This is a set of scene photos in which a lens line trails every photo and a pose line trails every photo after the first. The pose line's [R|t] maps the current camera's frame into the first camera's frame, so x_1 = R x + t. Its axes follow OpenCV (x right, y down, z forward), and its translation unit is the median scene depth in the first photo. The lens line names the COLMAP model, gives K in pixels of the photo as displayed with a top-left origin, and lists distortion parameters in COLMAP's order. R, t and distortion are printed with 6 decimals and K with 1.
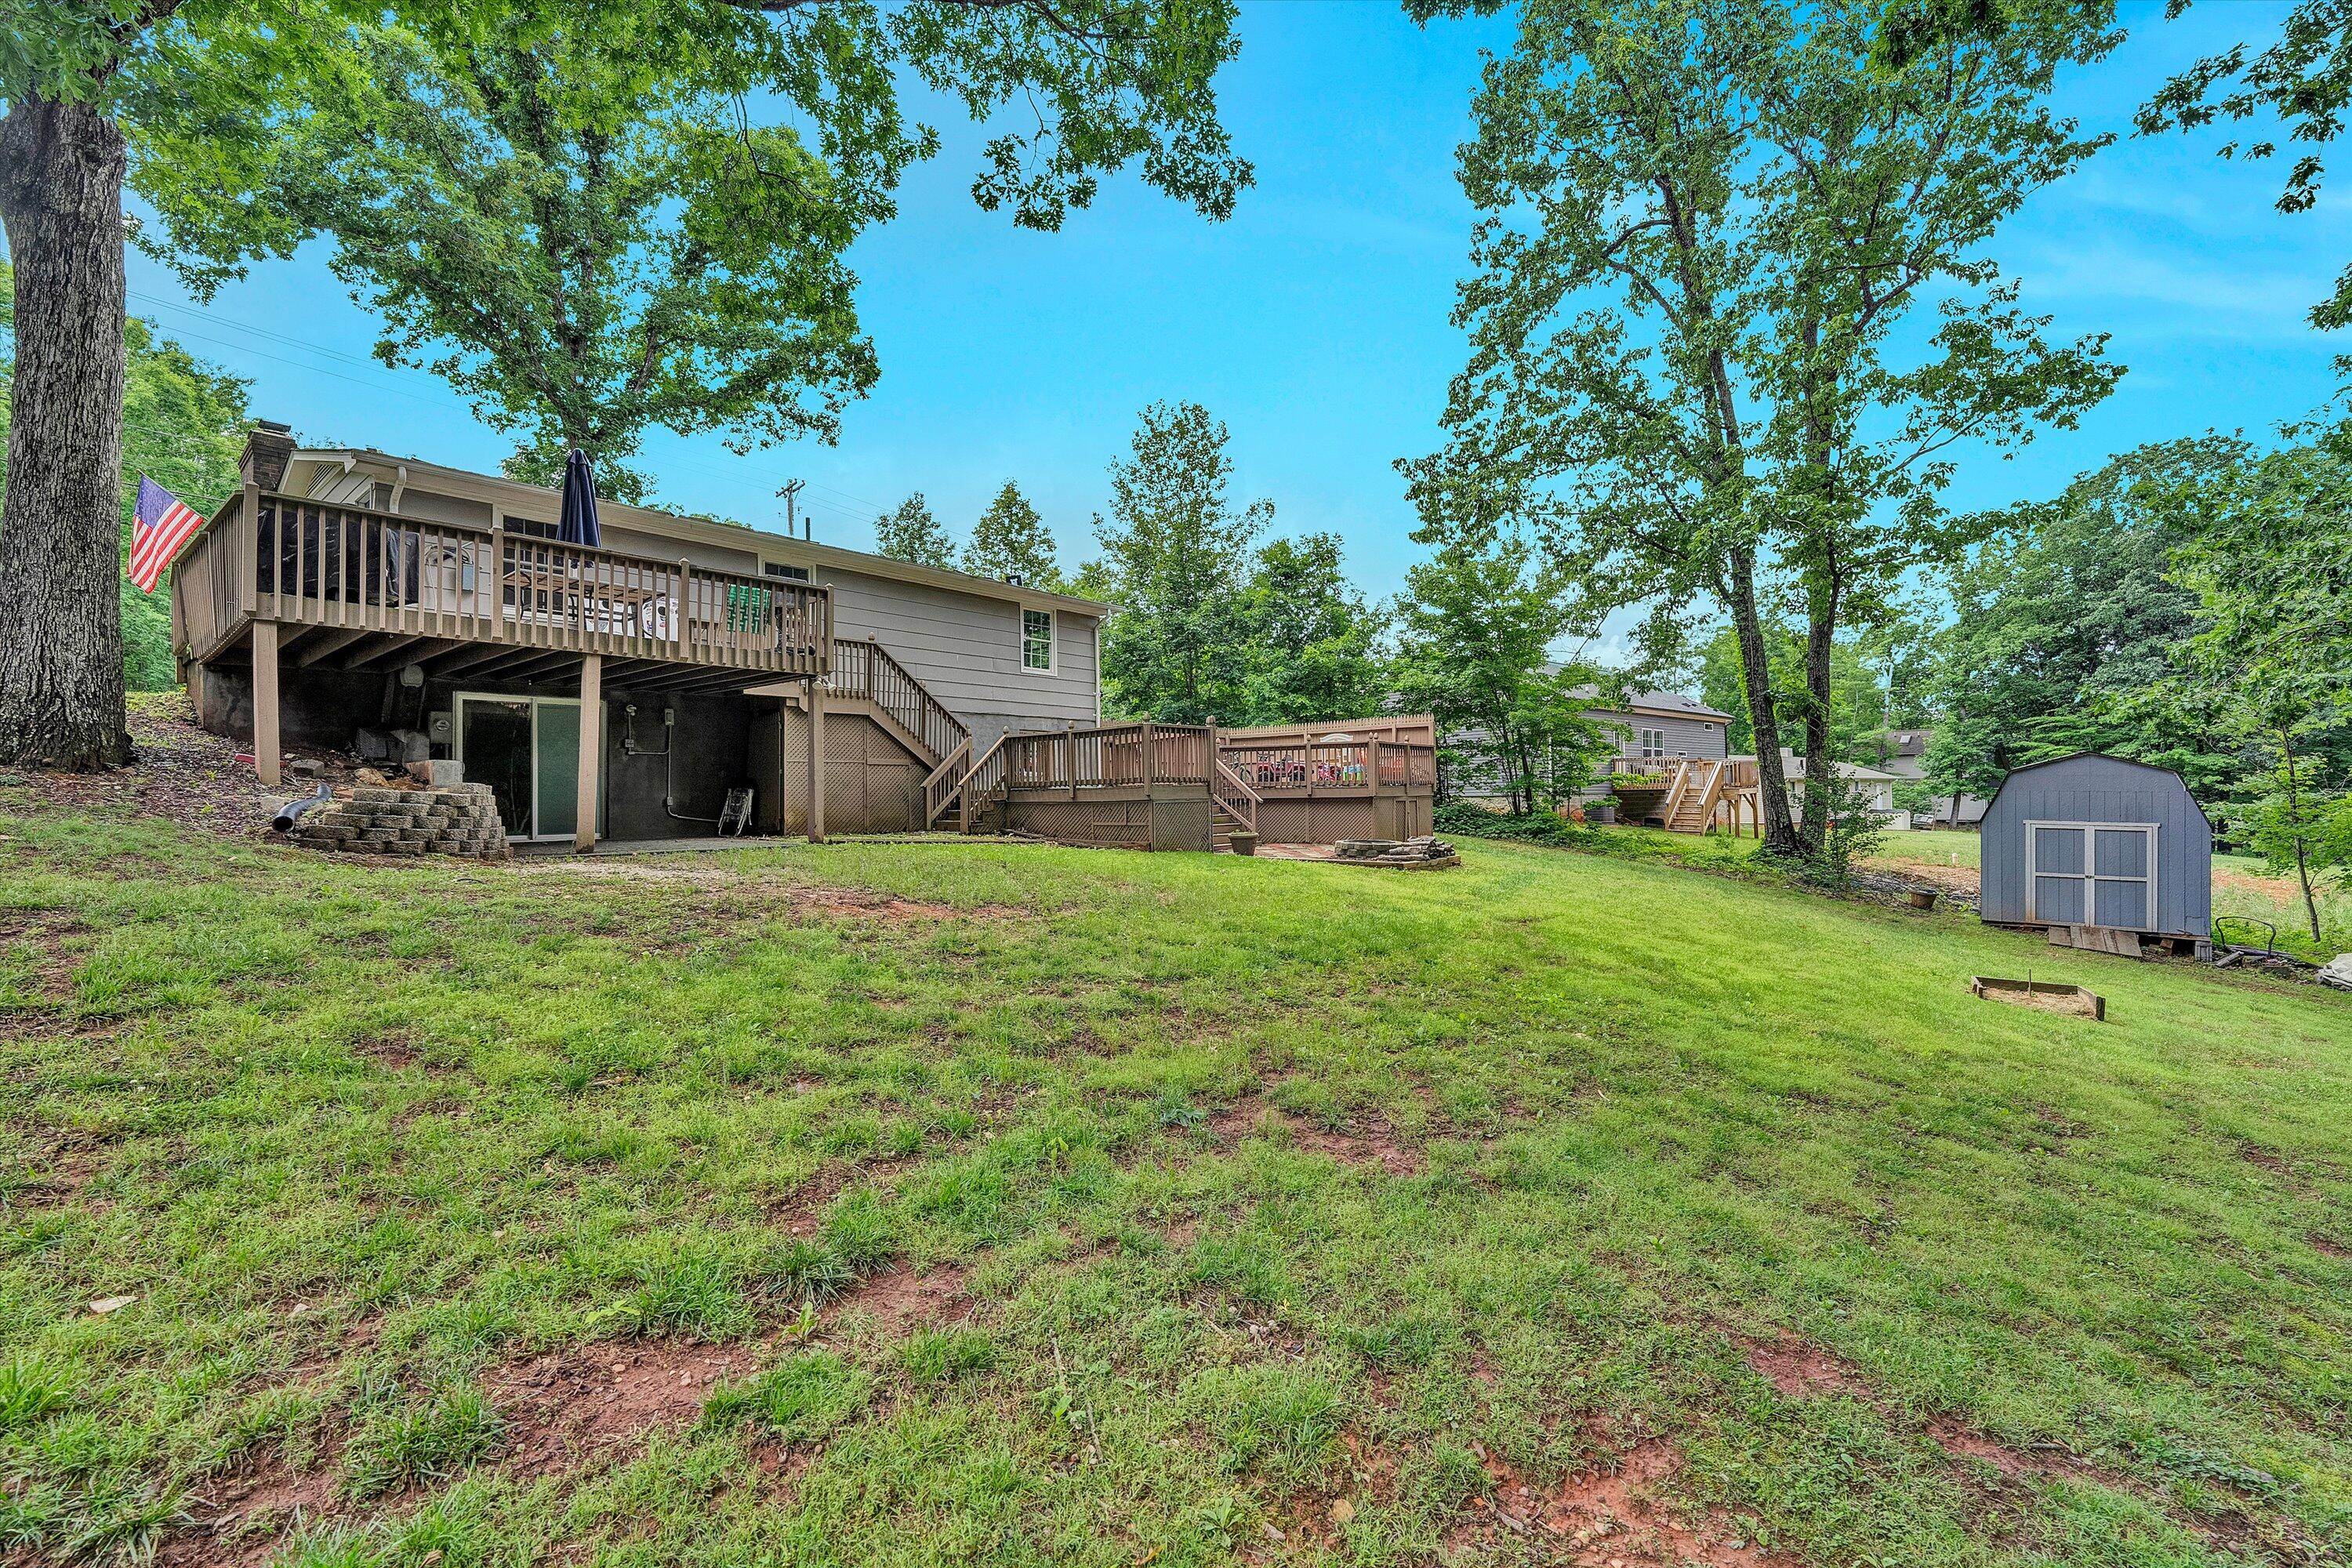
lens RADIAL K [[979.5, 0, 1191.6], [0, 979.5, 789.0], [0, 0, 1]] dist [-0.003932, -0.000436]
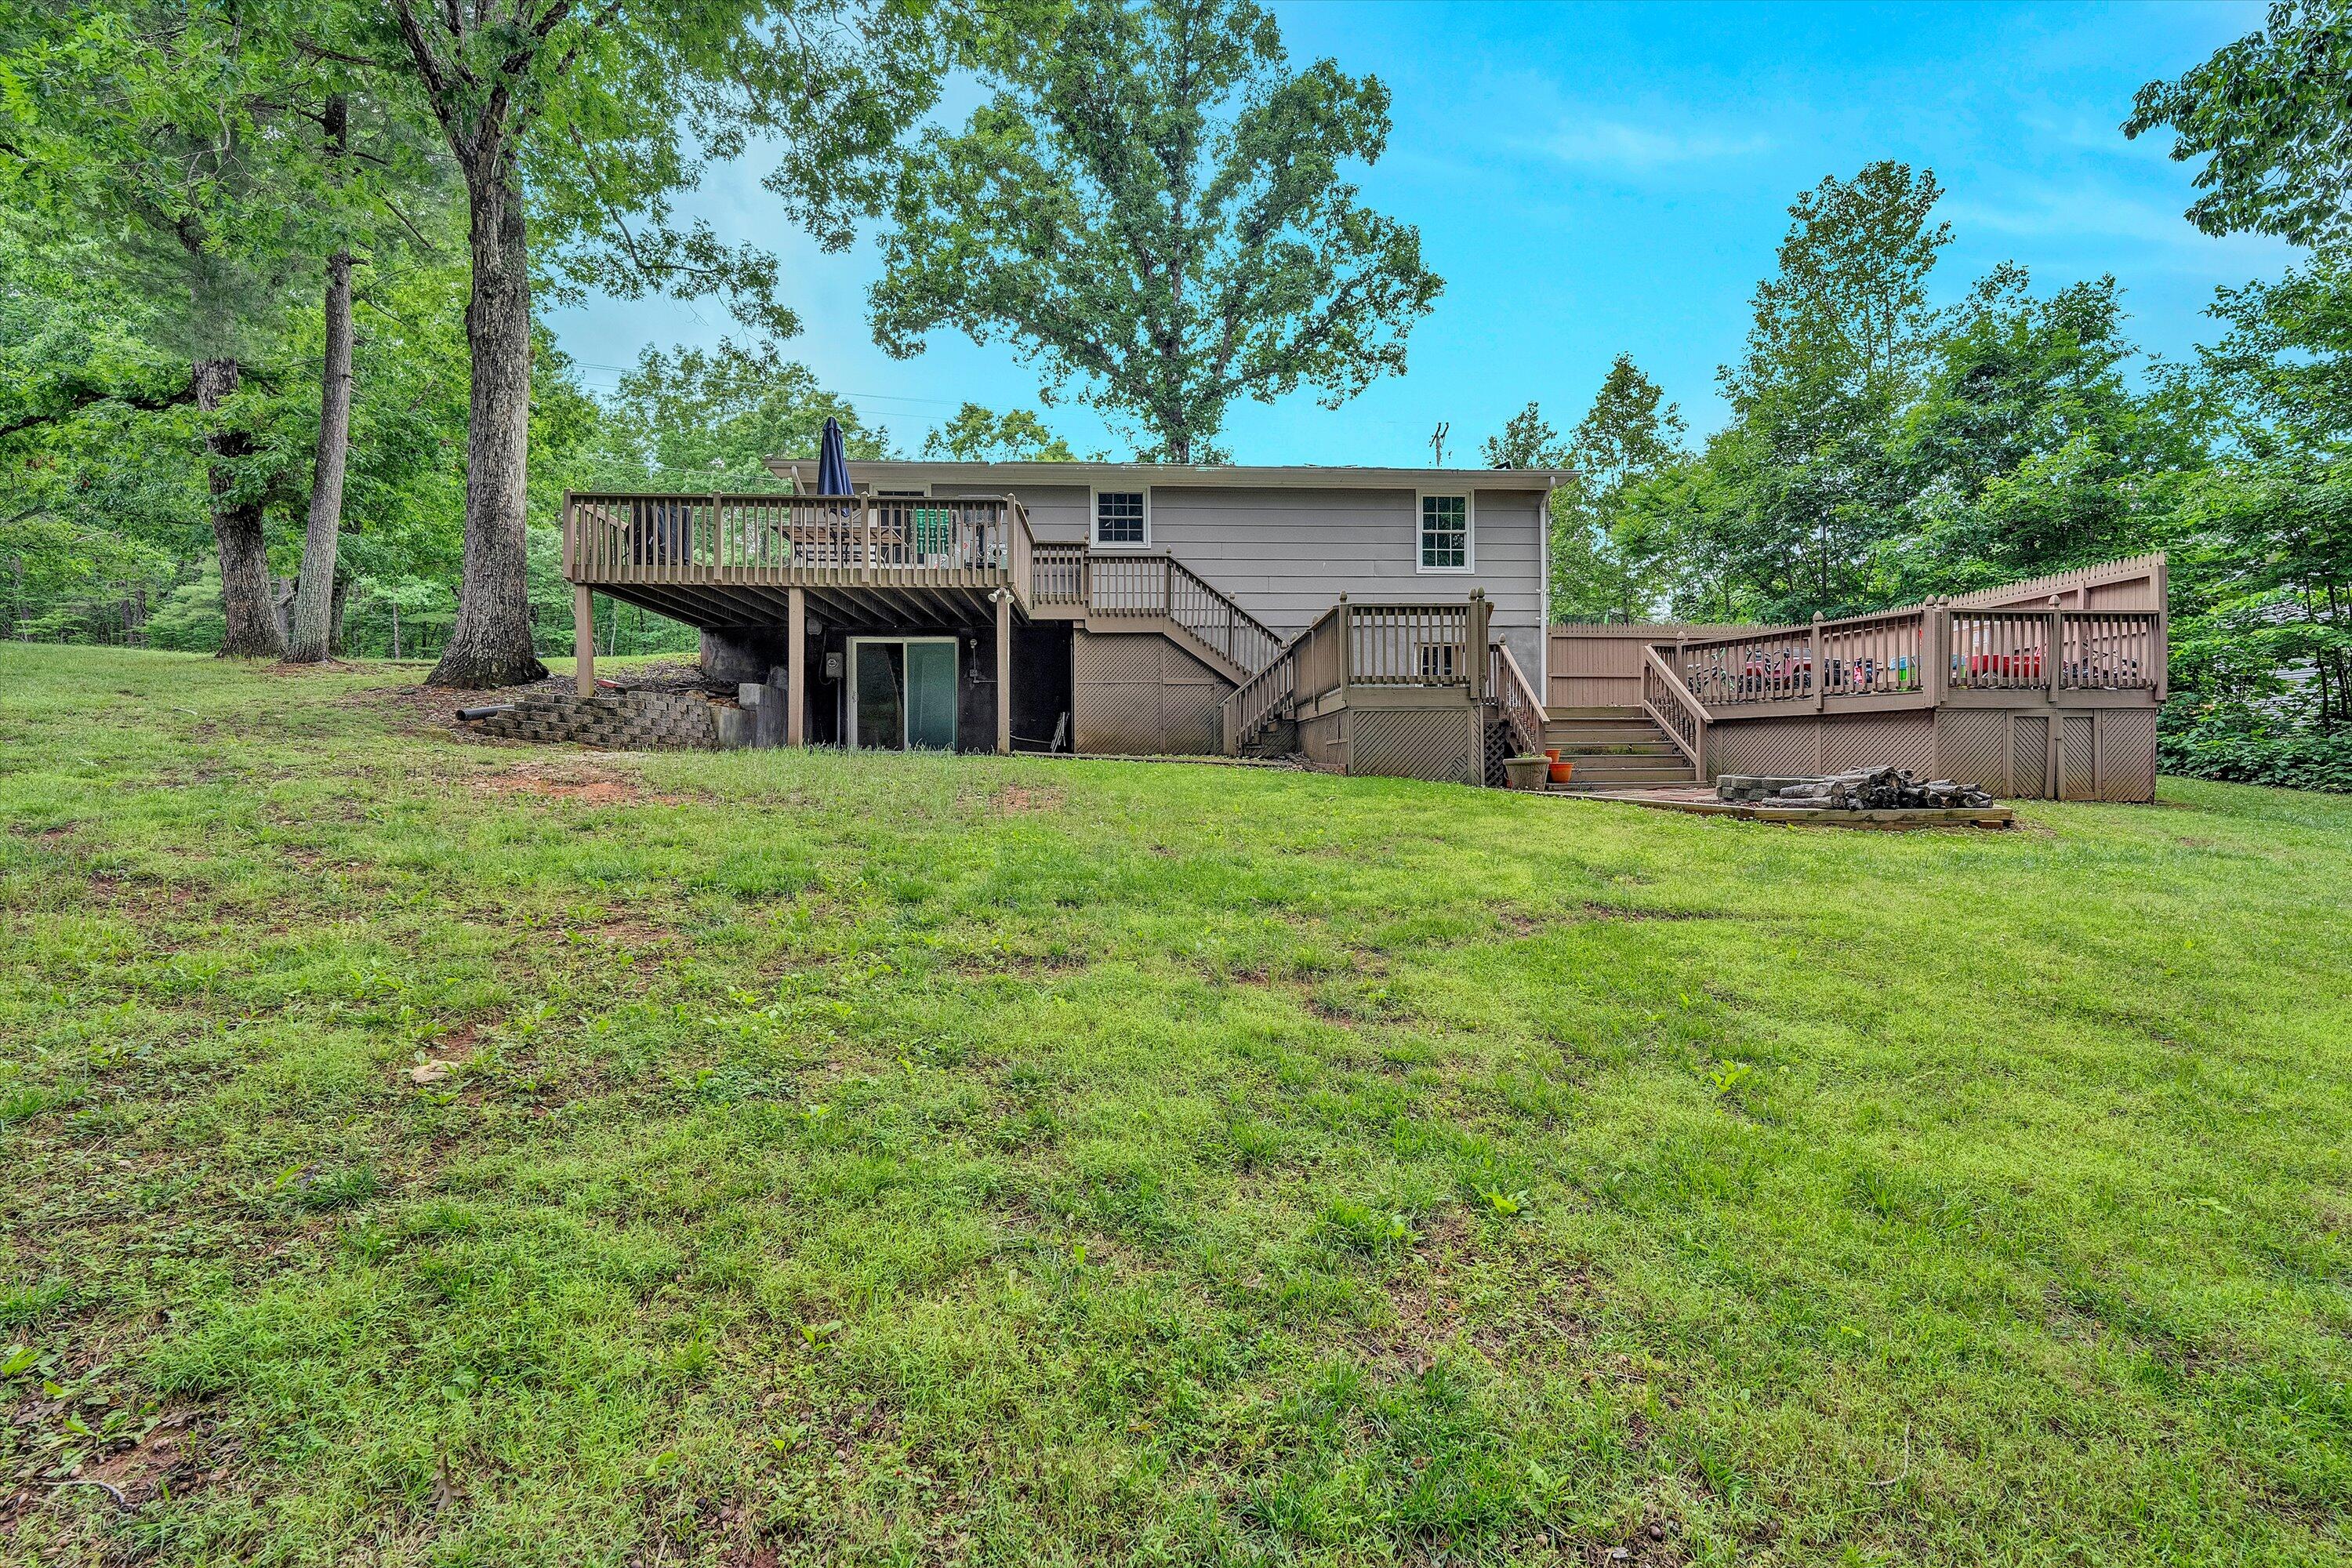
lens RADIAL K [[979.5, 0, 1185.5], [0, 979.5, 777.5], [0, 0, 1]] dist [-0.003932, -0.000436]
pose [[0.674429, 0.014013, -0.738207, 0.300592], [0.000875, 0.999804, 0.019778, 0.035623], [0.738339, -0.013984, 0.674284, 0.291091]]
